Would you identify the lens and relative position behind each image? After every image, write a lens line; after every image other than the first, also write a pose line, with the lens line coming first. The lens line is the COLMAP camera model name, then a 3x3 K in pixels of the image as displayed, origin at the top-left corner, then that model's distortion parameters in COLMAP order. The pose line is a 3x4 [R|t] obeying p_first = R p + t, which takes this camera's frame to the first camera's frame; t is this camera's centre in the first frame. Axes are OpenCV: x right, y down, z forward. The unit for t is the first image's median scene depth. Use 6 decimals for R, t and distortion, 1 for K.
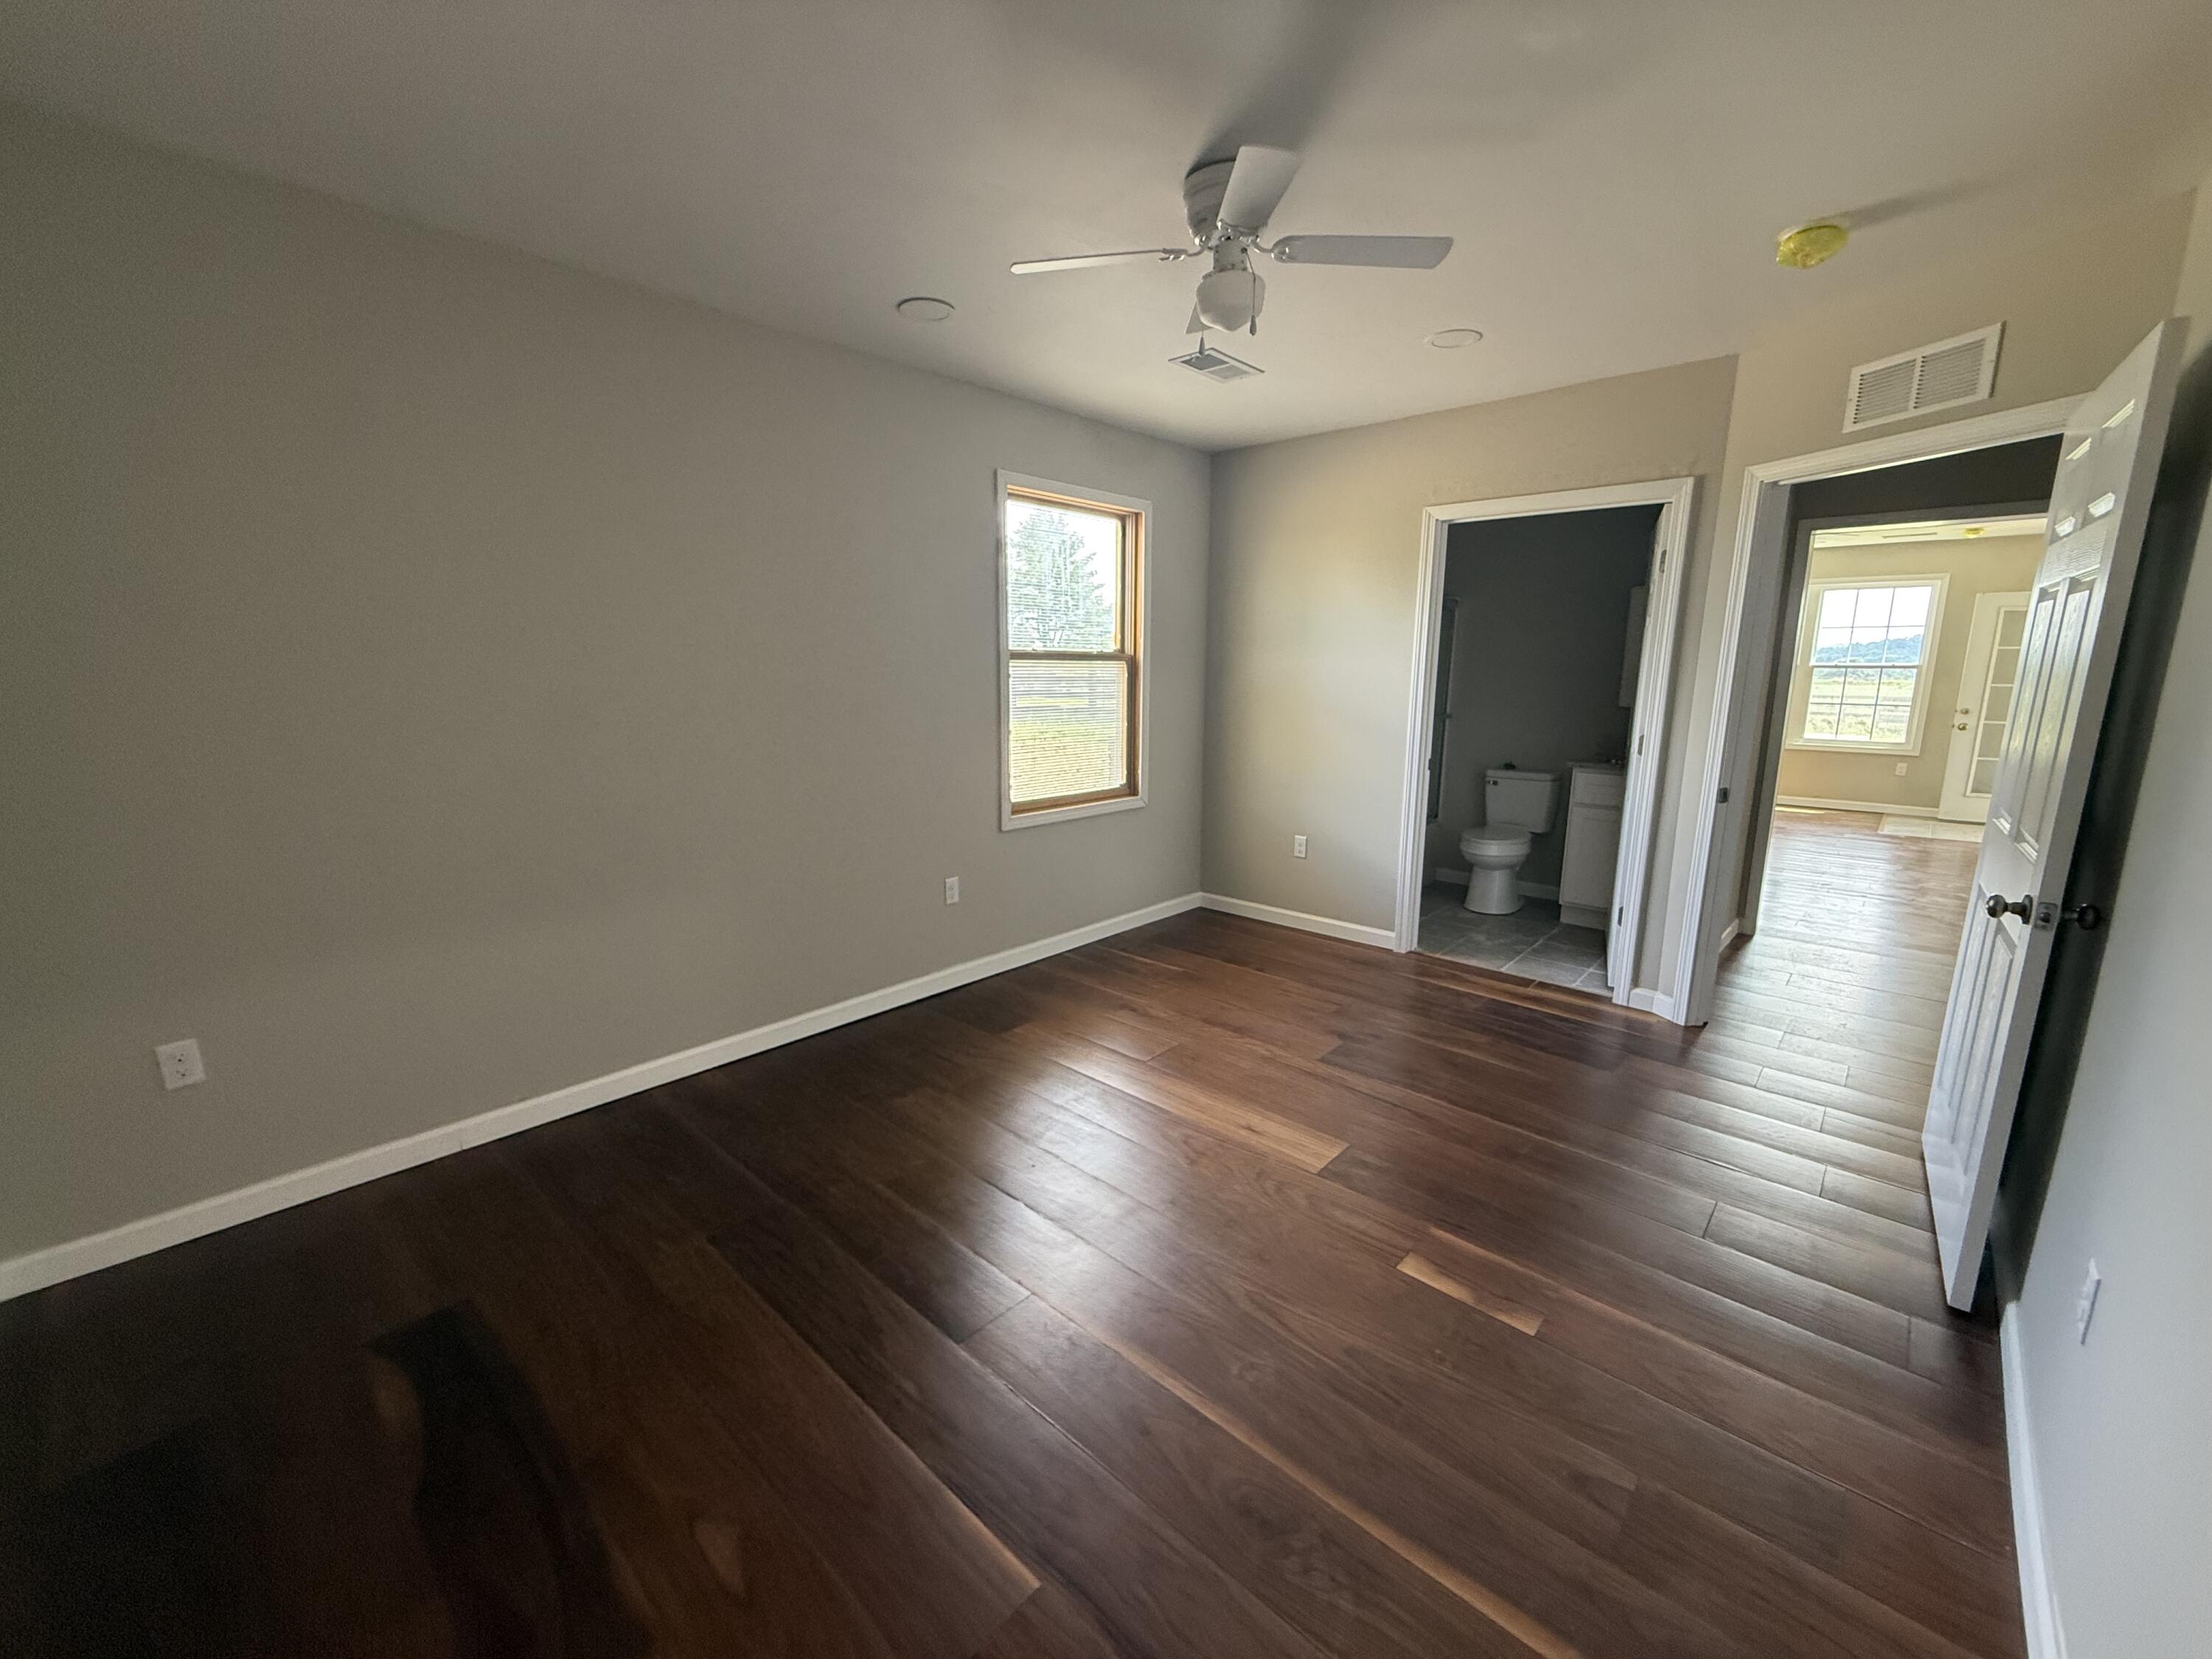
lens RADIAL K [[897.4, 0, 1059.2], [0, 897.4, 836.0], [0, 0, 1]] dist [0.002484, 0.000191]
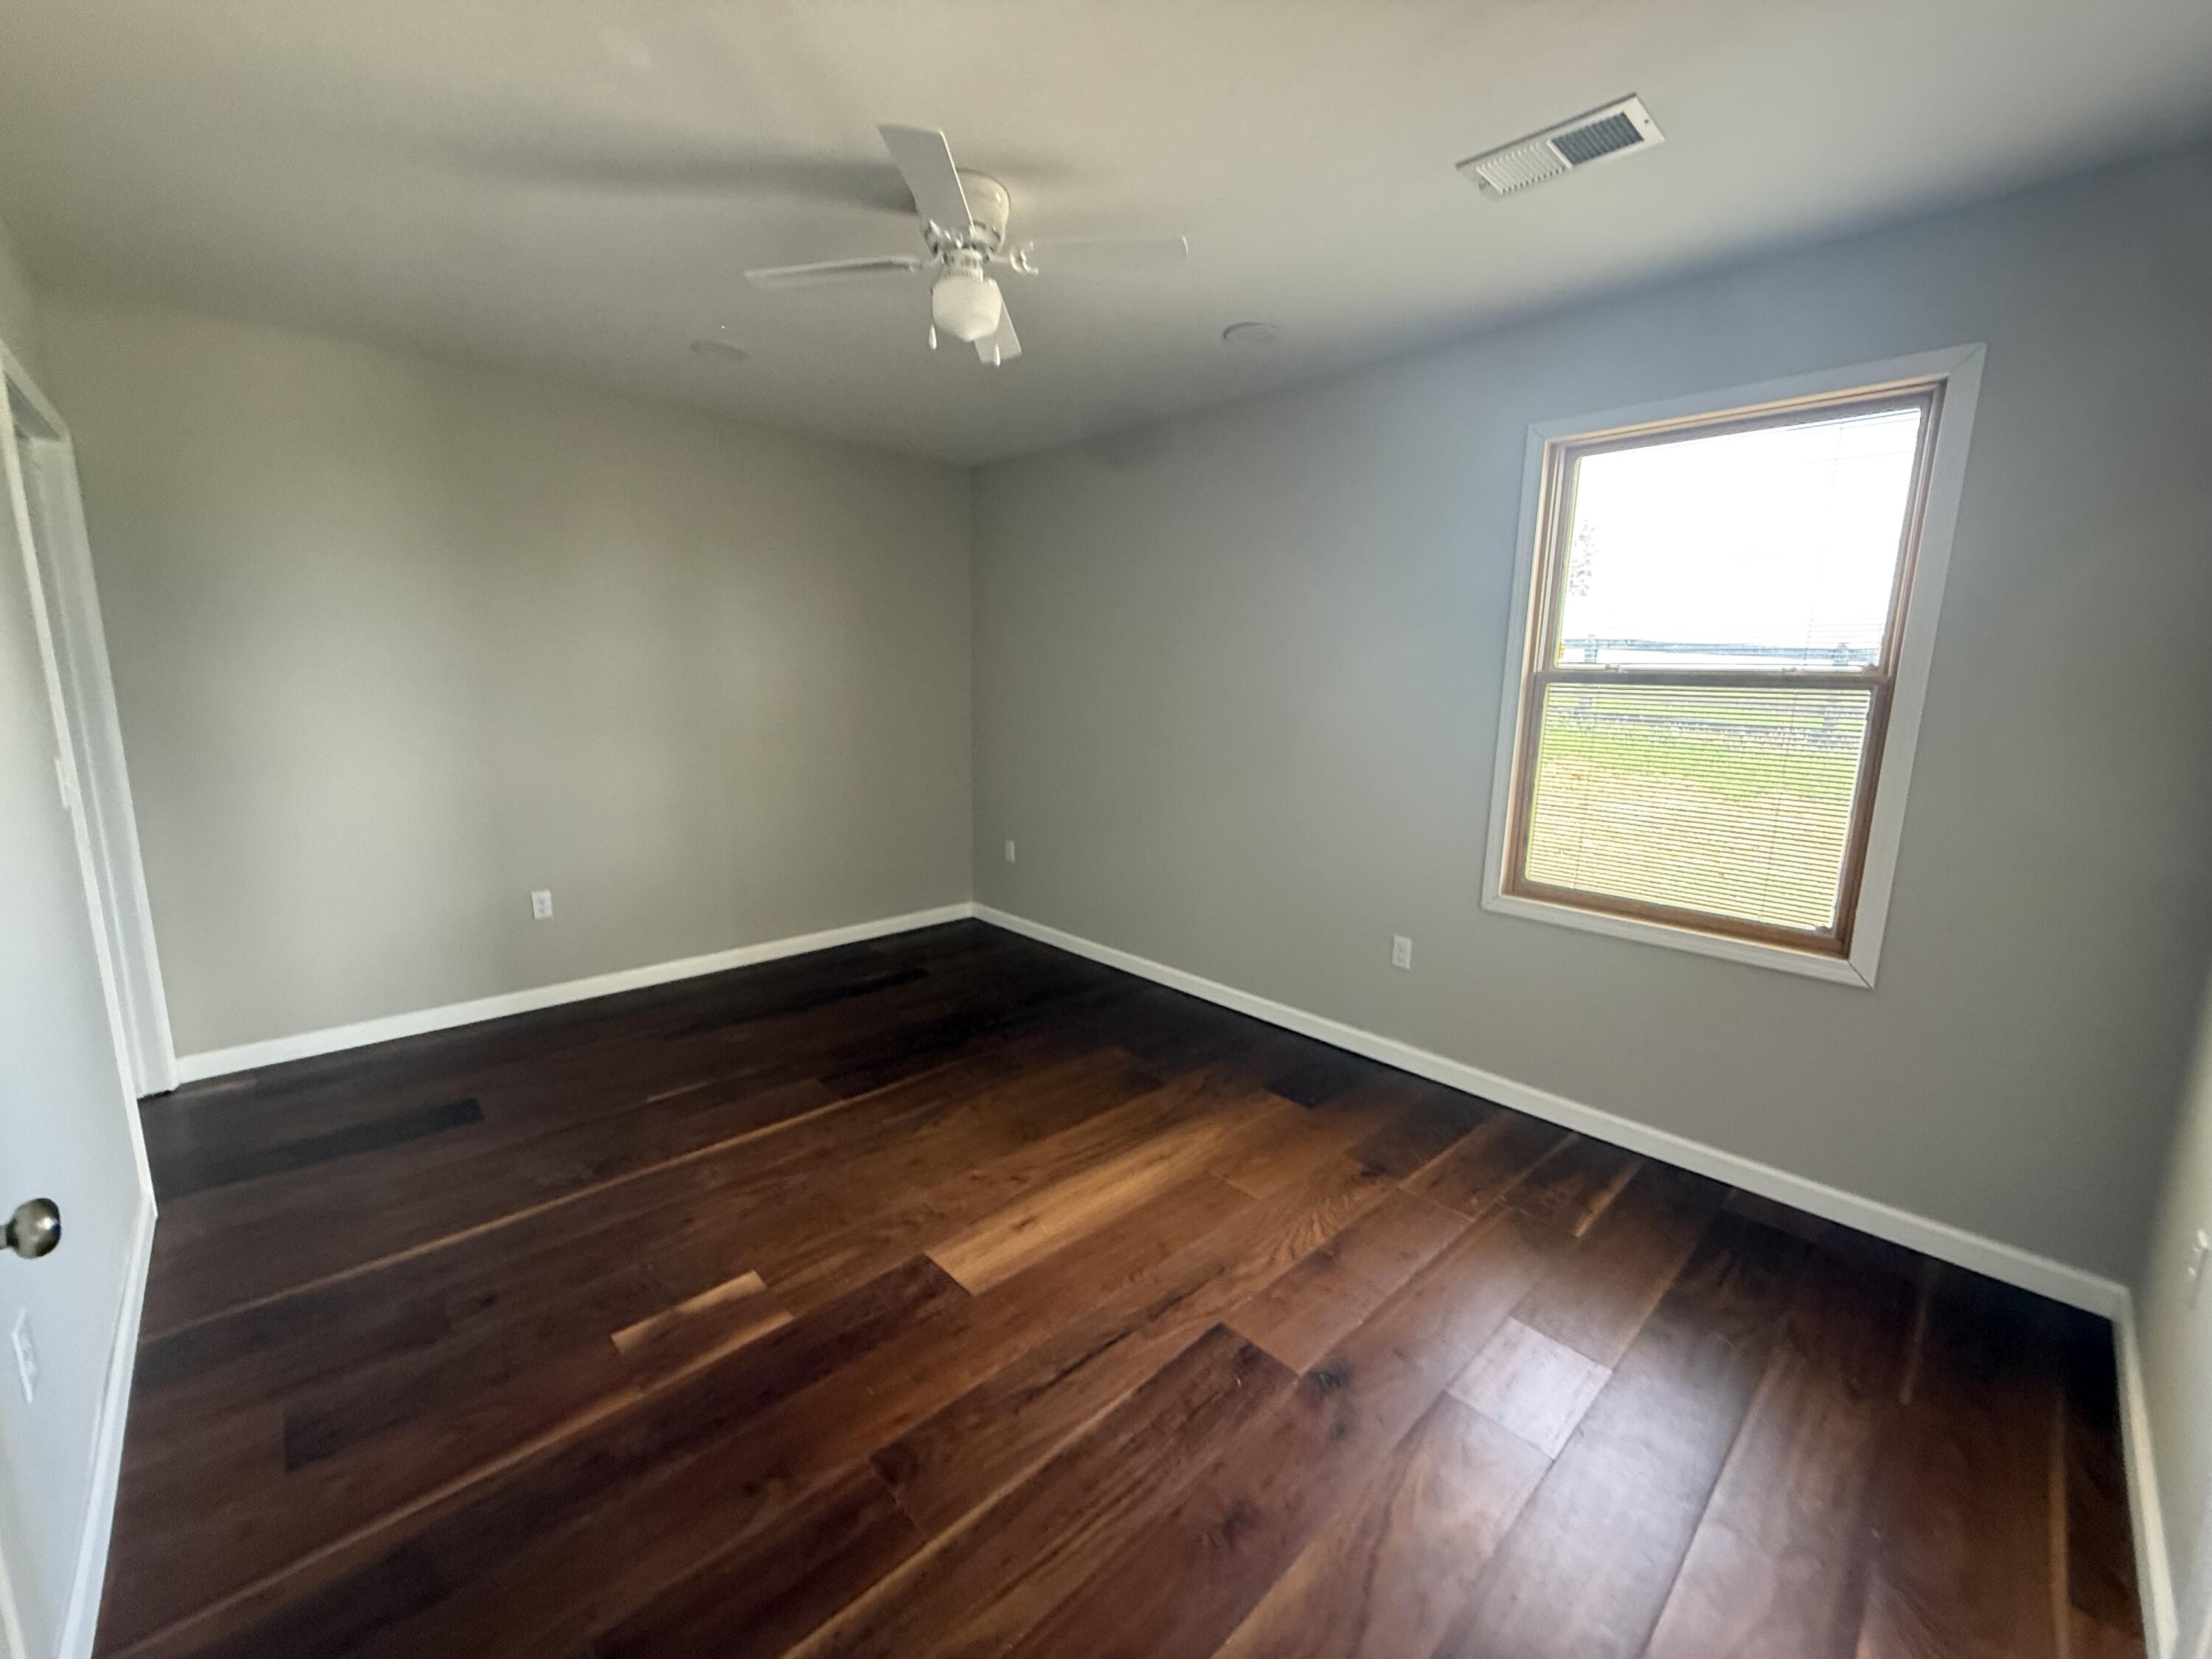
lens RADIAL K [[877.4, 0, 1109.2], [0, 877.4, 840.4], [0, 0, 1]] dist [-0.001742, -0.000275]
pose [[-0.026666, 0.178813, -0.983522, 0.753402], [-0.217229, 0.959324, 0.180304, -0.142802], [0.975756, 0.218457, 0.013262, 0.777160]]
